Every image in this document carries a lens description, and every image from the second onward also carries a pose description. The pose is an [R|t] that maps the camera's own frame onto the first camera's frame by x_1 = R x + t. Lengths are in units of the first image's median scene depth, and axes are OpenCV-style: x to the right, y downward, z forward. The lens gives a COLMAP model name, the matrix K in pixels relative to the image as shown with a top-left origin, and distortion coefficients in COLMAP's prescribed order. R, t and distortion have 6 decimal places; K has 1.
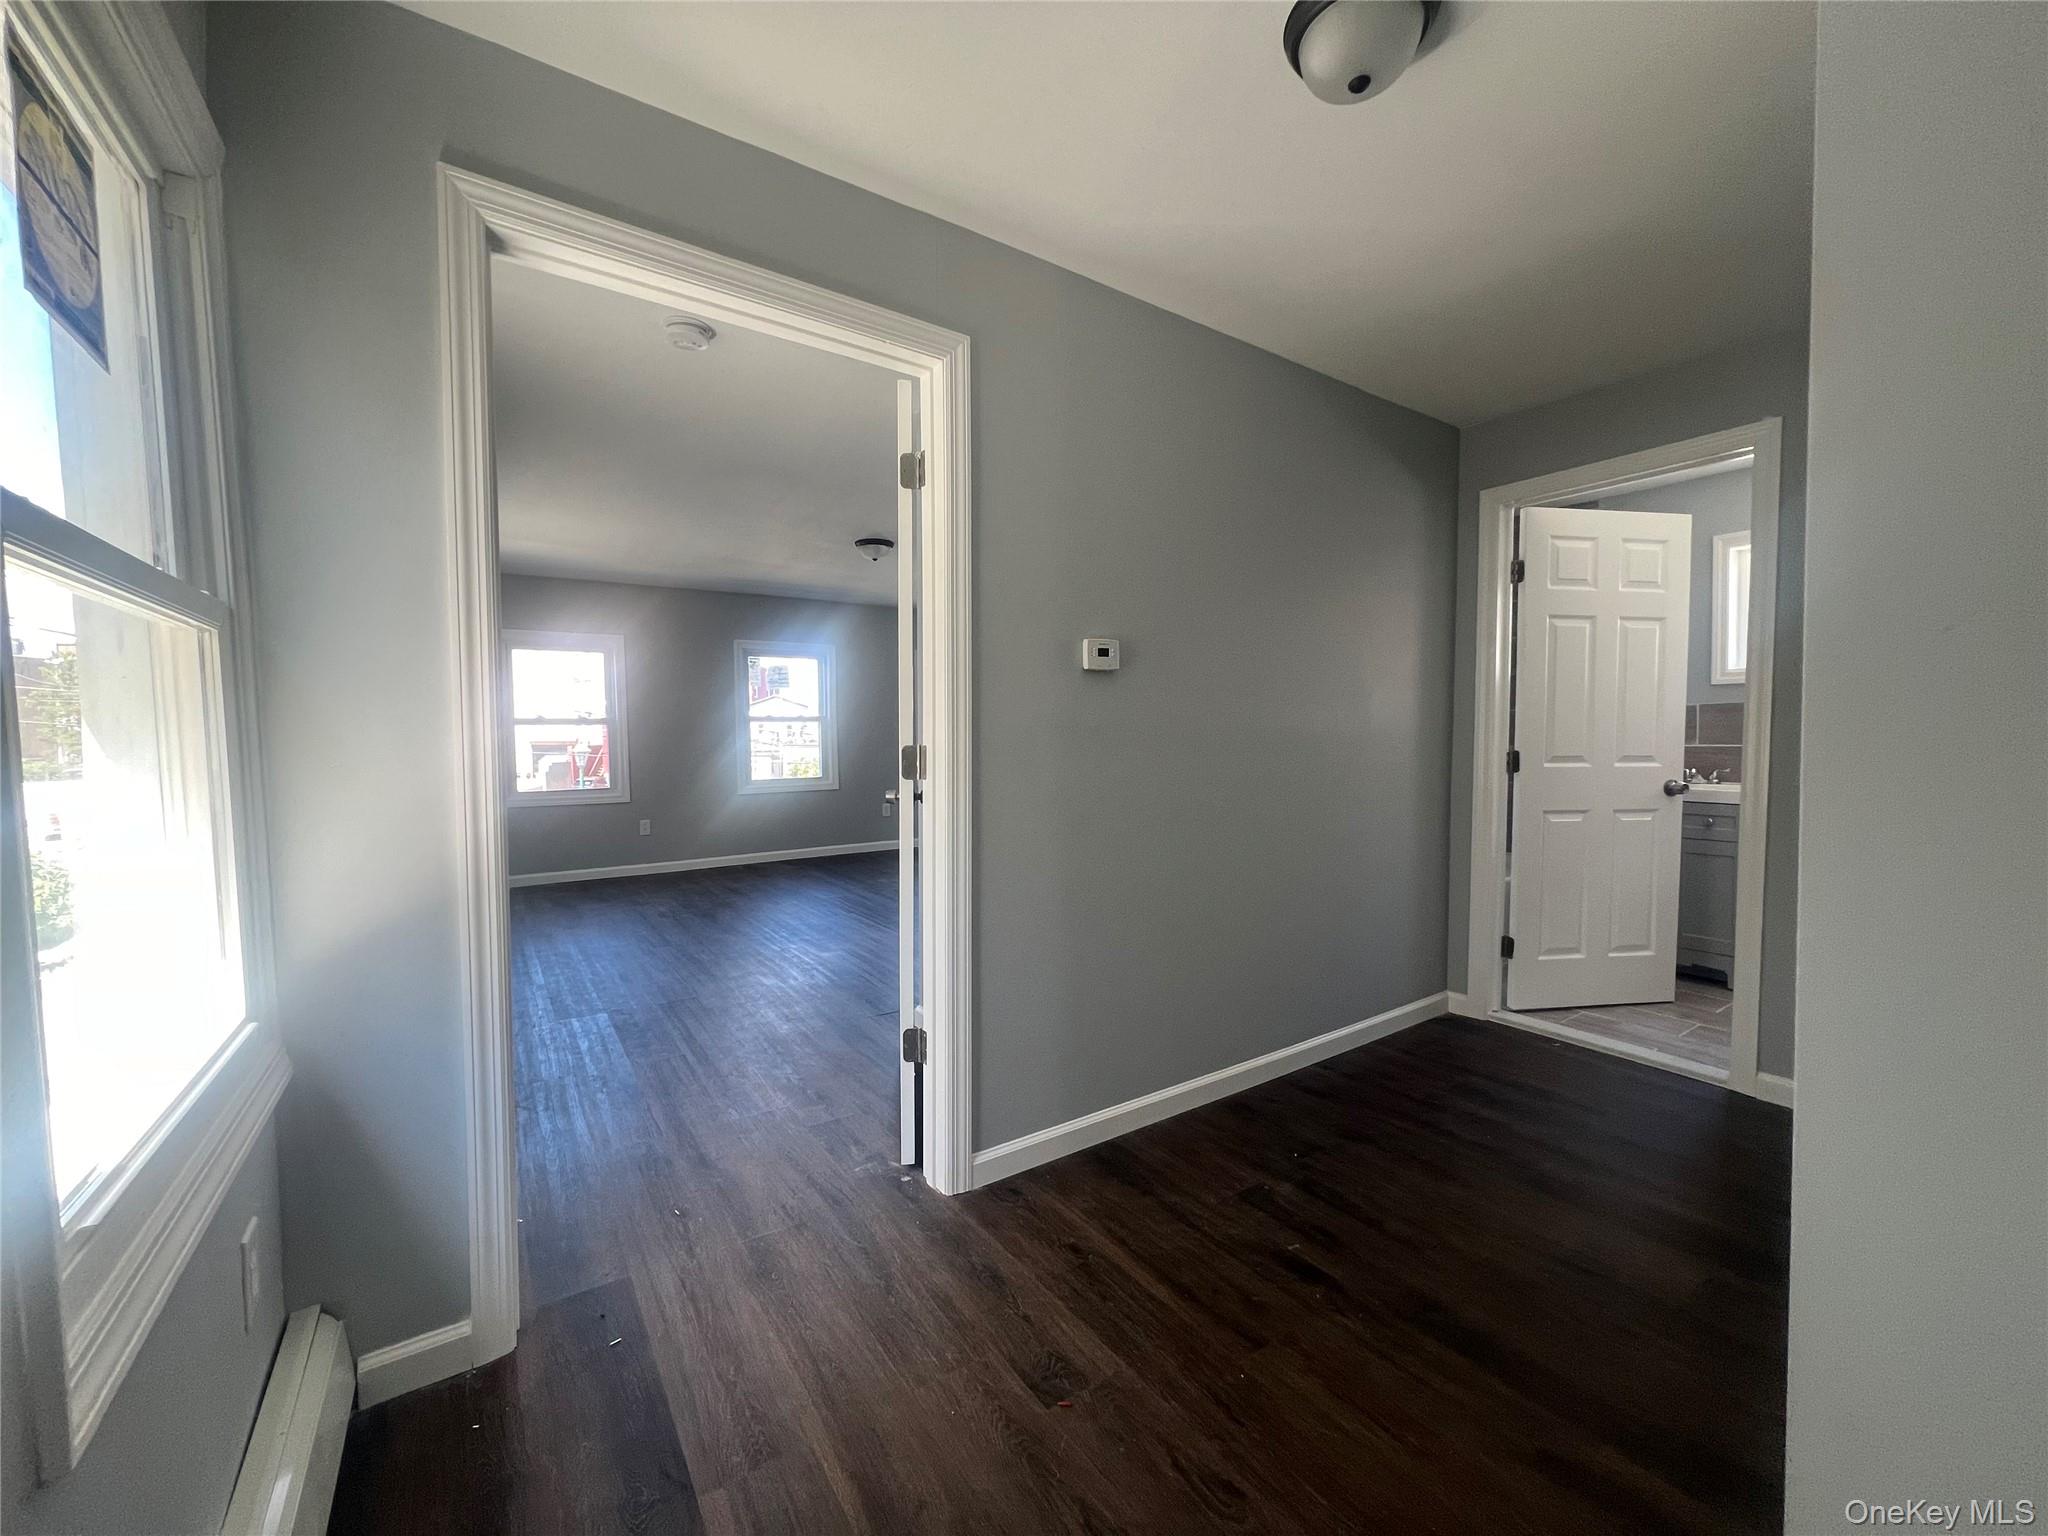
lens RADIAL K [[816.7, 0, 1024.0], [0, 816.7, 768.0], [0, 0, 1]] dist [-0.000683, -0.000003]
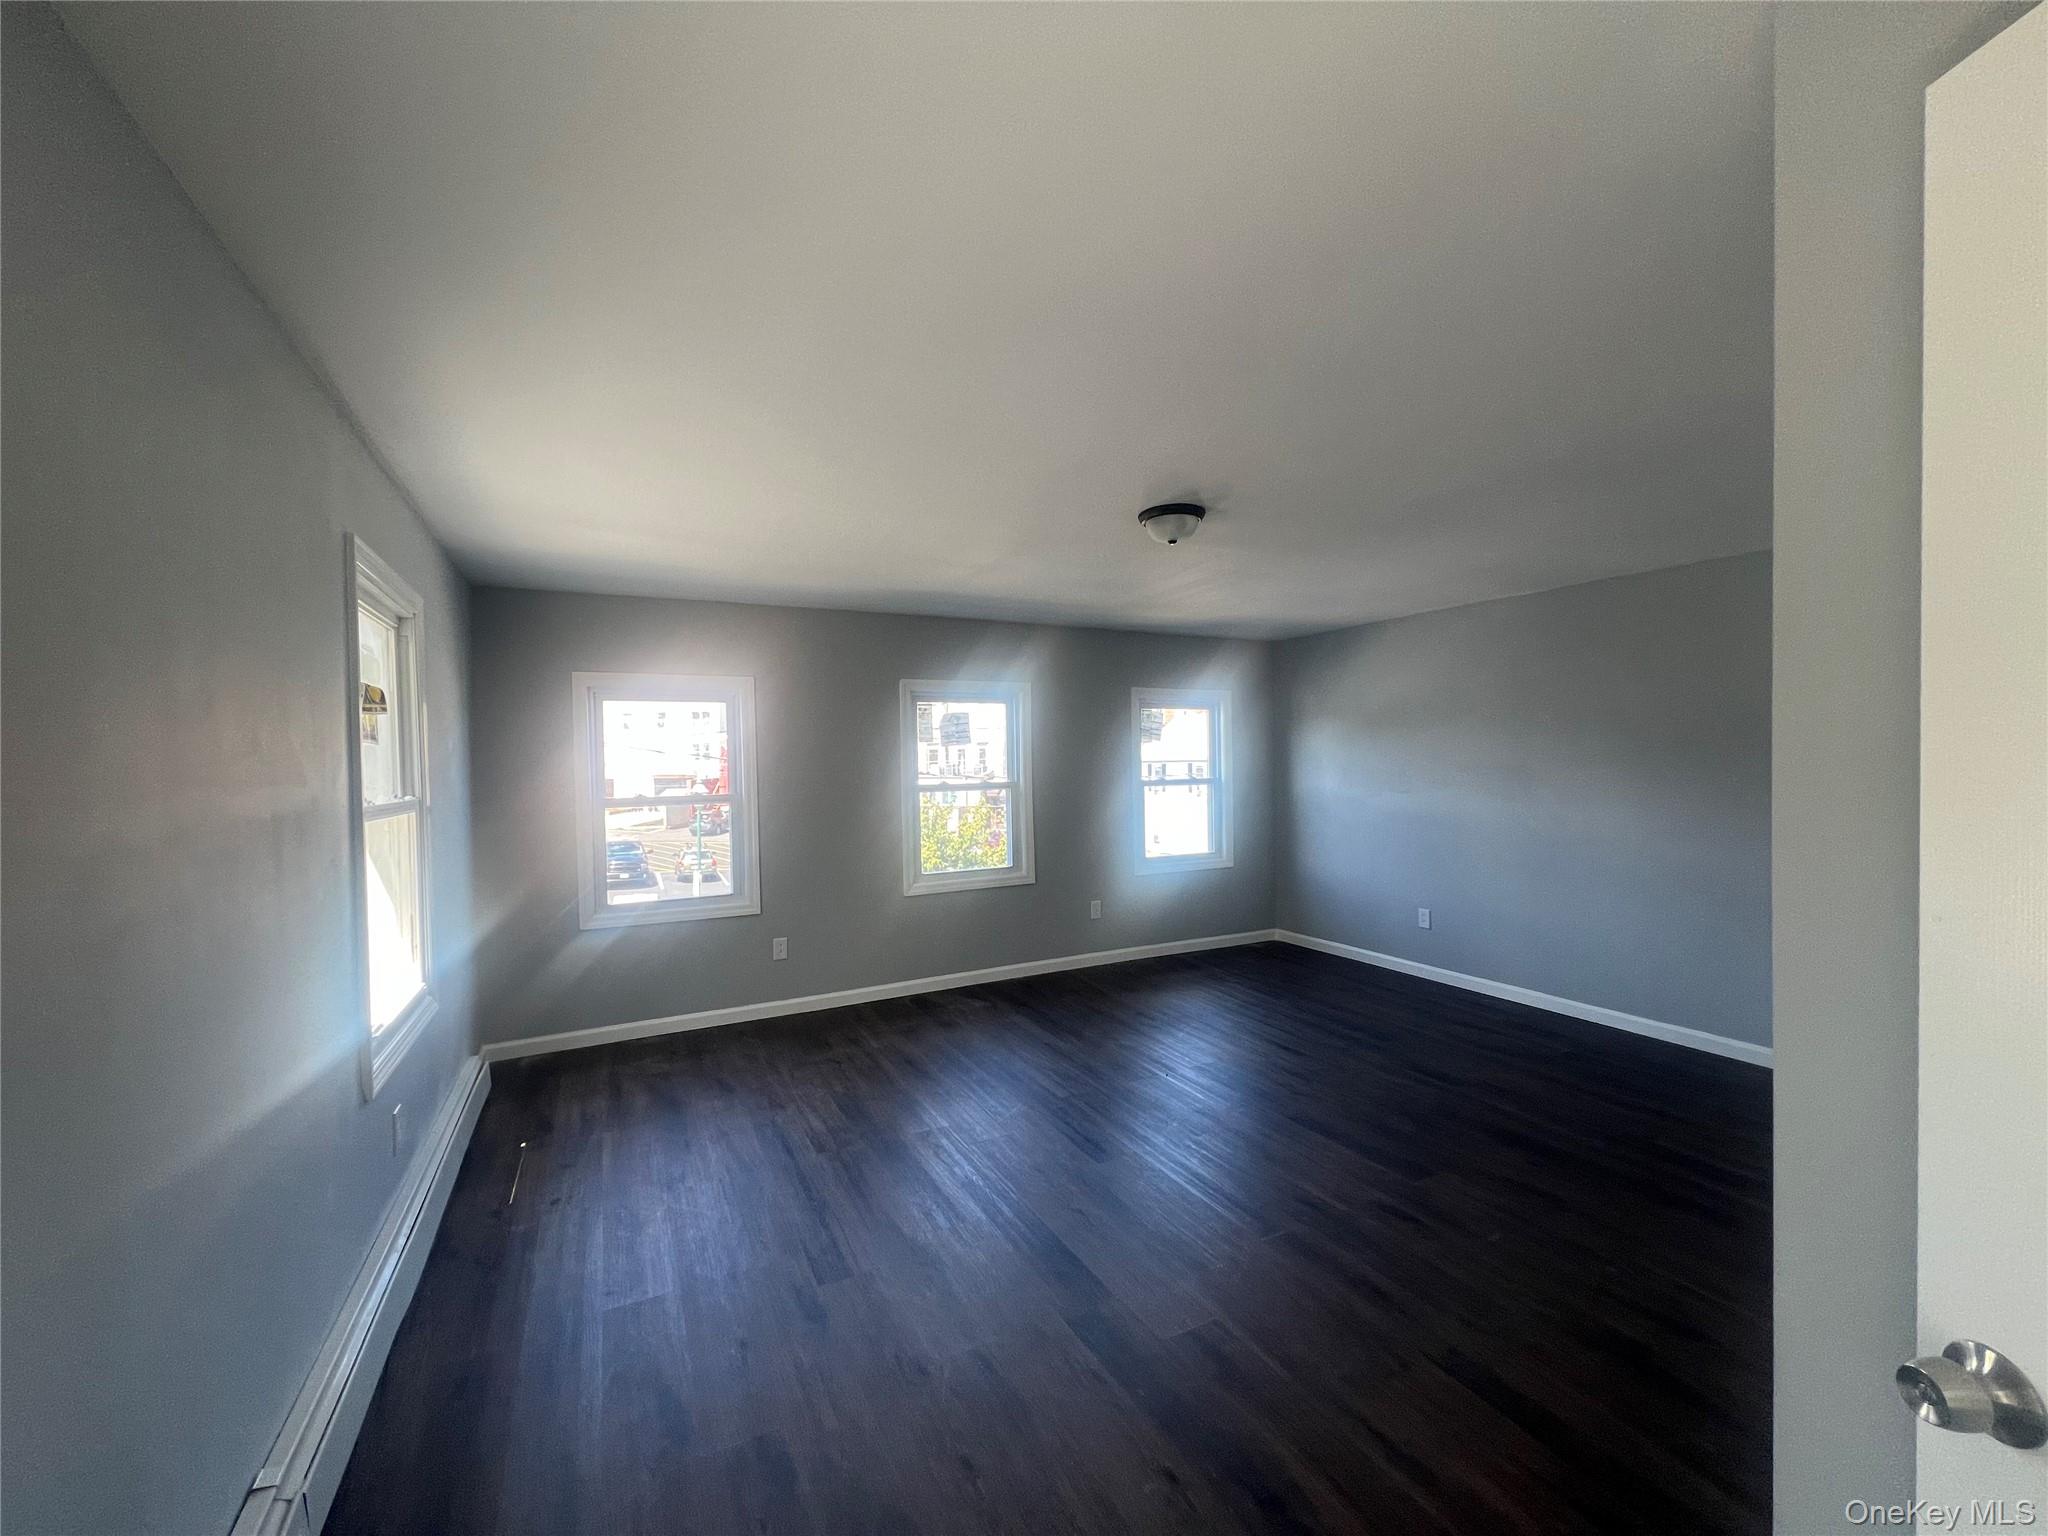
lens RADIAL K [[816.7, 0, 1024.0], [0, 816.7, 768.0], [0, 0, 1]] dist [-0.000683, -0.000003]
pose [[0.992795, -0.010018, -0.119402, -0.162965], [0.006447, 0.999521, -0.030260, -0.057924], [0.119648, 0.029272, 0.992385, 0.309526]]
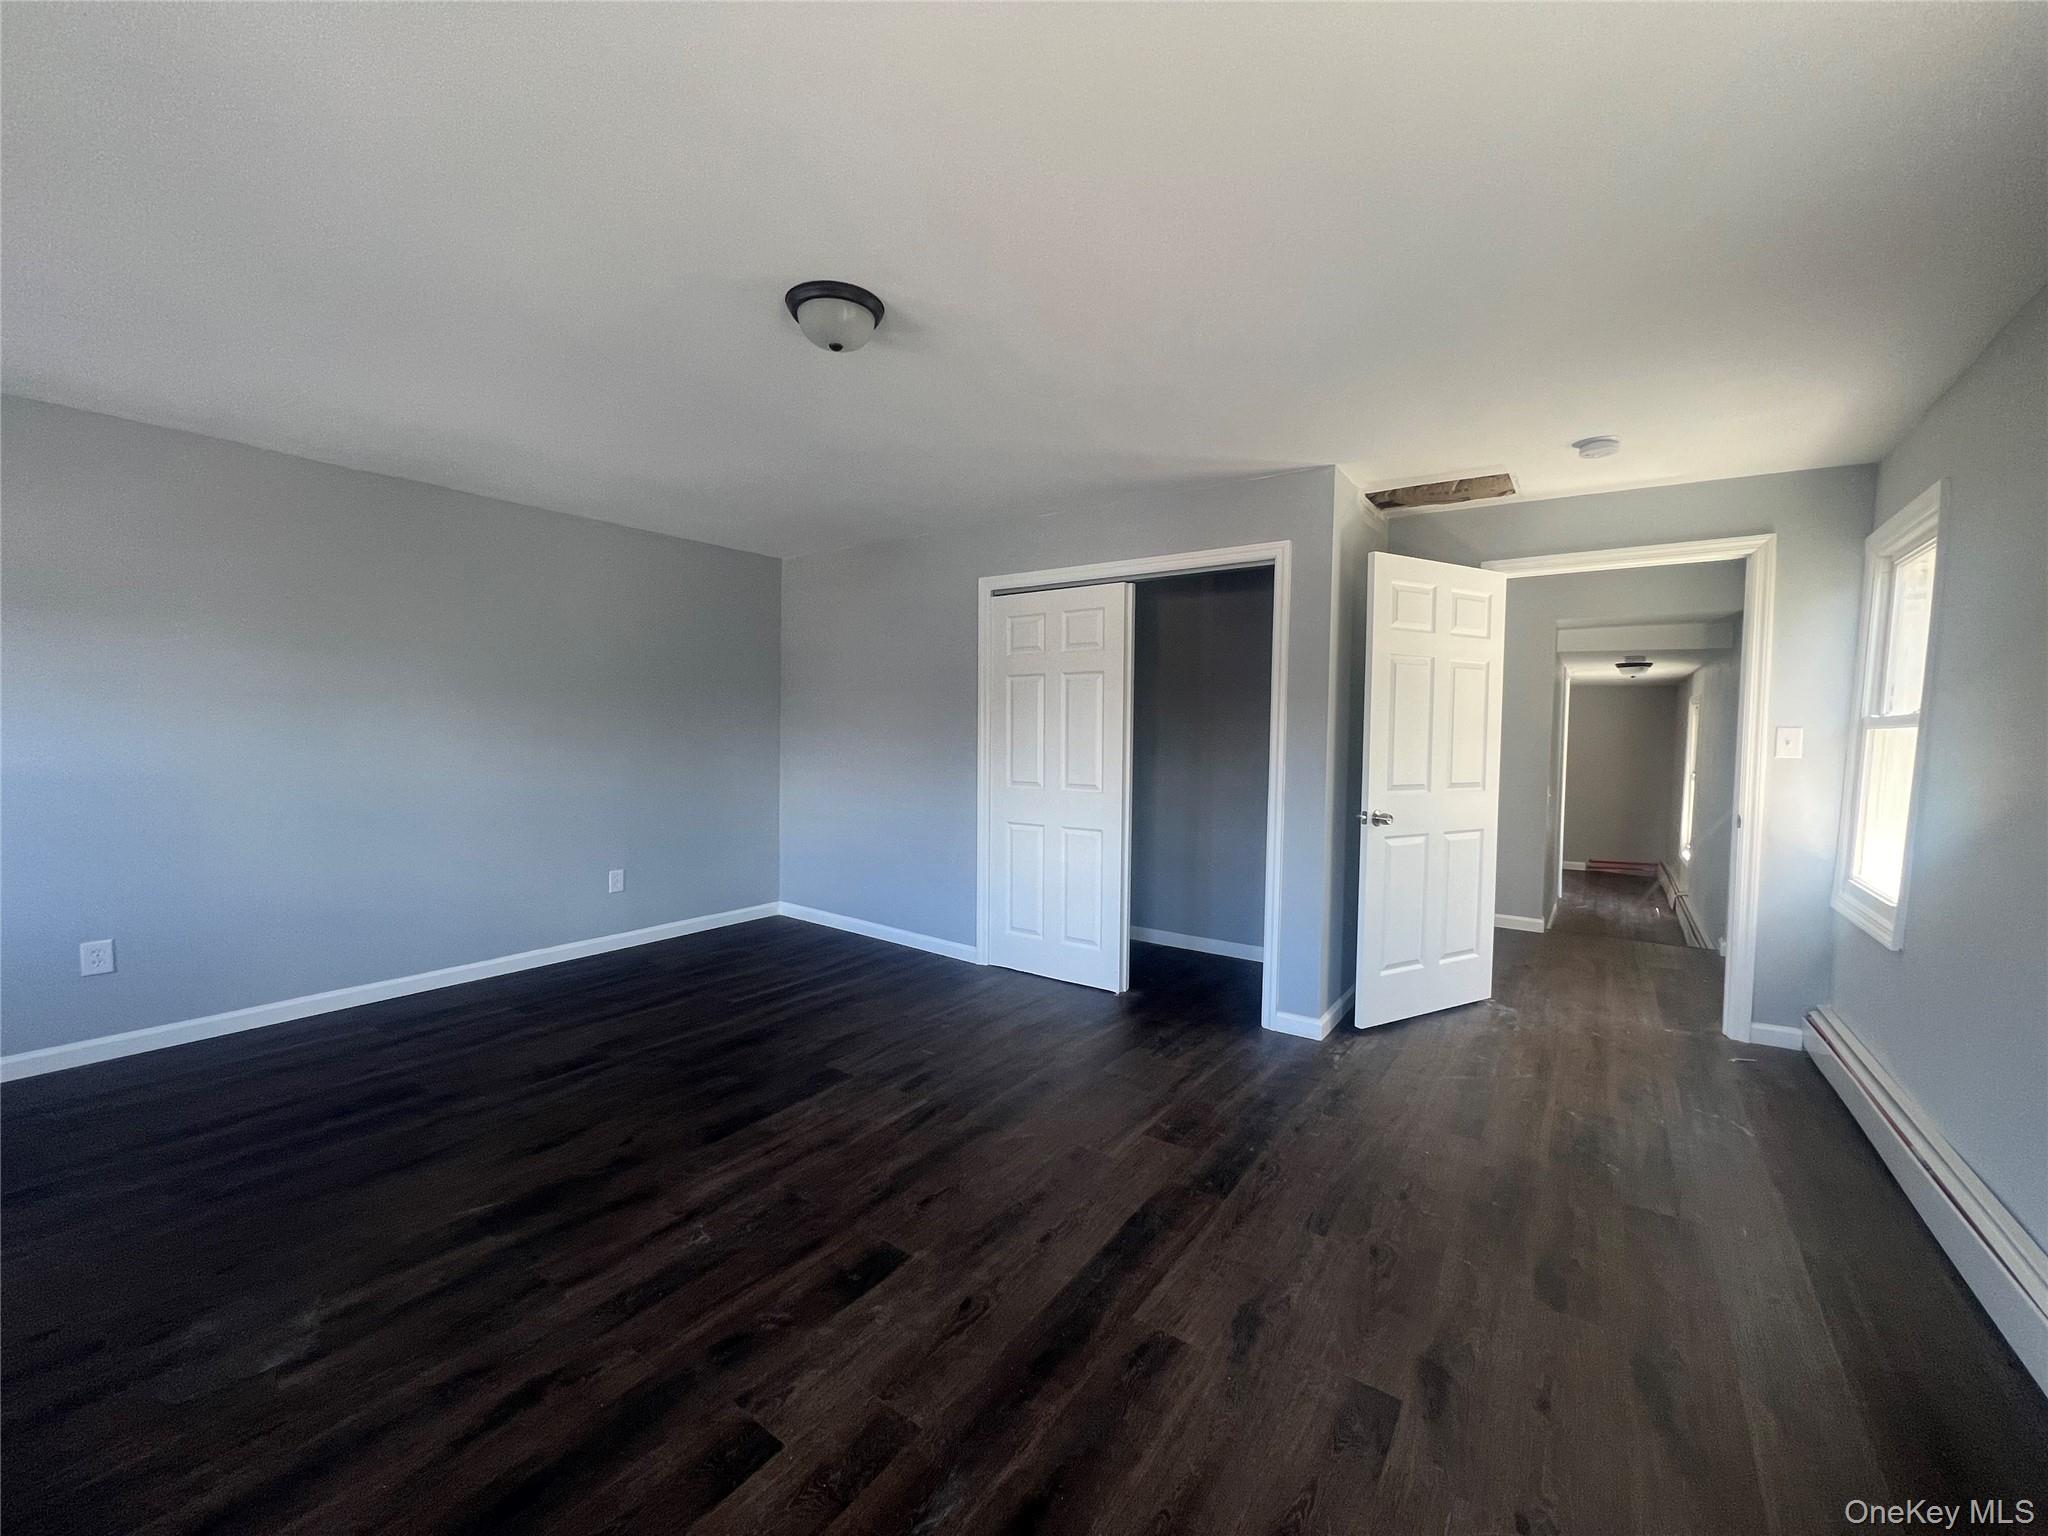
lens RADIAL K [[816.7, 0, 1024.0], [0, 816.7, 768.0], [0, 0, 1]] dist [-0.000683, -0.000003]
pose [[-0.354513, -0.050165, 0.933705, -0.441452], [0.025690, 0.997660, 0.063356, -0.052789], [-0.934698, 0.046448, -0.352395, 0.784360]]
